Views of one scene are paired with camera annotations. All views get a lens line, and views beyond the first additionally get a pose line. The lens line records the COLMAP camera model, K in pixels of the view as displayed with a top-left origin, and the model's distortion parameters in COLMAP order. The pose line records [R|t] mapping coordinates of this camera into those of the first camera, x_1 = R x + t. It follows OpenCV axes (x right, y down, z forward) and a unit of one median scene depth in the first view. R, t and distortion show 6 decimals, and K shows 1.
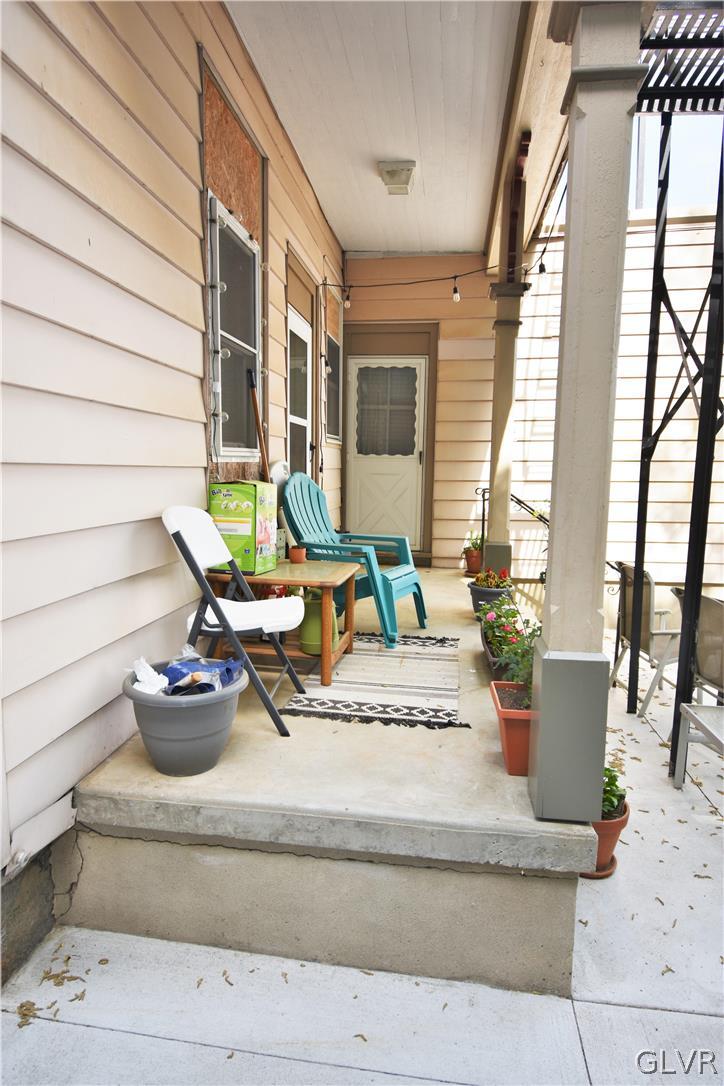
lens RADIAL K [[618.1, 0, 362.1], [0, 618.1, 545.3], [0, 0, 1]] dist [-0.003395, -0.000085]
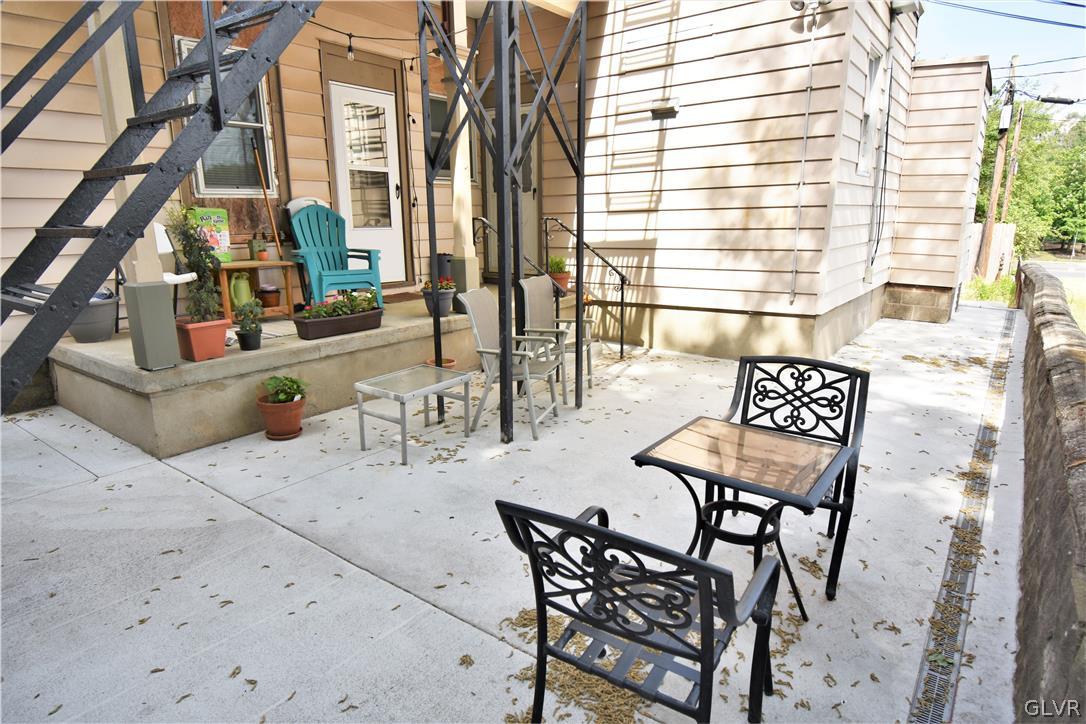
lens RADIAL K [[618.1, 0, 543.2], [0, 618.1, 360.3], [0, 0, 1]] dist [-0.003395, -0.000085]
pose [[0.870521, 0.092994, -0.483265, 0.735060], [-0.042846, 0.992577, 0.113819, 0.039296], [0.490262, -0.078375, 0.868044, -0.033225]]
